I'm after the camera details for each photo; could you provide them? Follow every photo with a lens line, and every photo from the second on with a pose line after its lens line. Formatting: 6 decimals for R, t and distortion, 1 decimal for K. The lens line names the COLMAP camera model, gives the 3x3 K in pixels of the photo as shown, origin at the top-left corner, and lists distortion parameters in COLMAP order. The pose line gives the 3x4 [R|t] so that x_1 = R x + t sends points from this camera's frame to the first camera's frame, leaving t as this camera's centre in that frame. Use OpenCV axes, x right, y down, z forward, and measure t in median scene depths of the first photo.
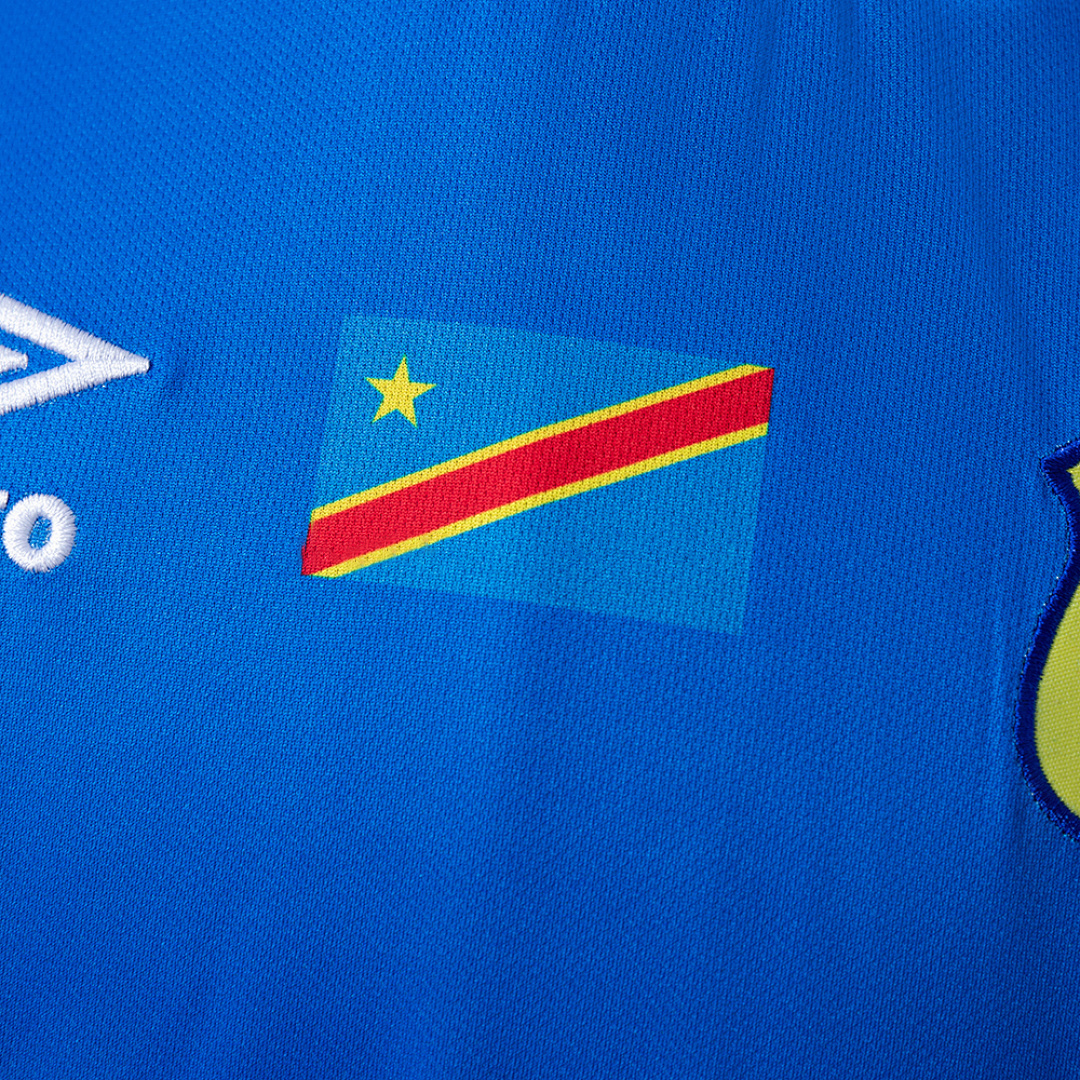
lens RADIAL K [[2571.1, 0, 546.4], [0, 2571.1, 539.1], [0, 0, 1]] dist [0.094202, 0.000000]
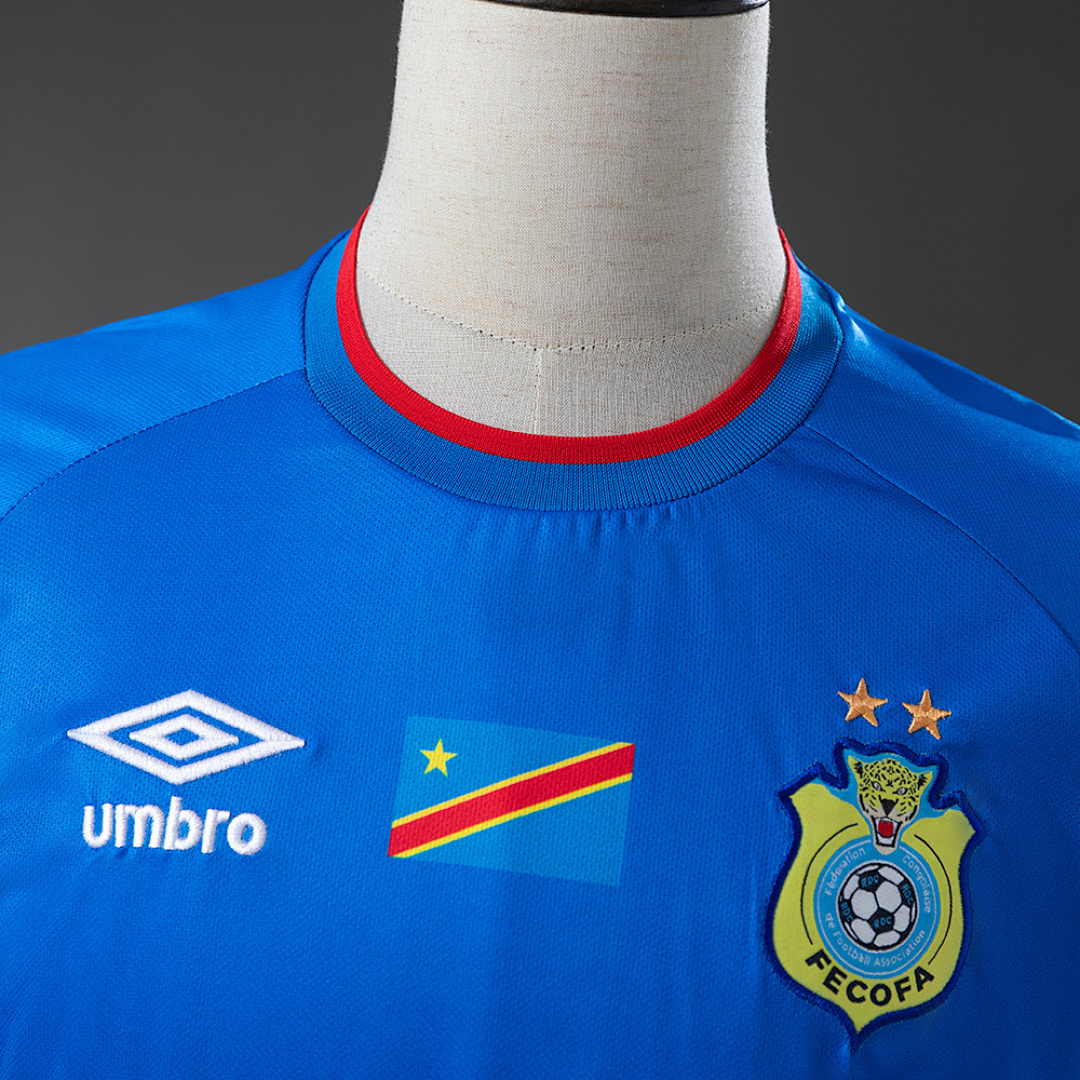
lens RADIAL K [[2452.2, 0, 530.3], [0, 2452.2, 538.7], [0, 0, 1]] dist [0.125051, 0.000000]
pose [[0.999866, -0.009697, 0.013173, -0.011492], [0.010394, 0.998491, -0.053917, -0.120522], [-0.012630, 0.054046, 0.998459, -0.818277]]
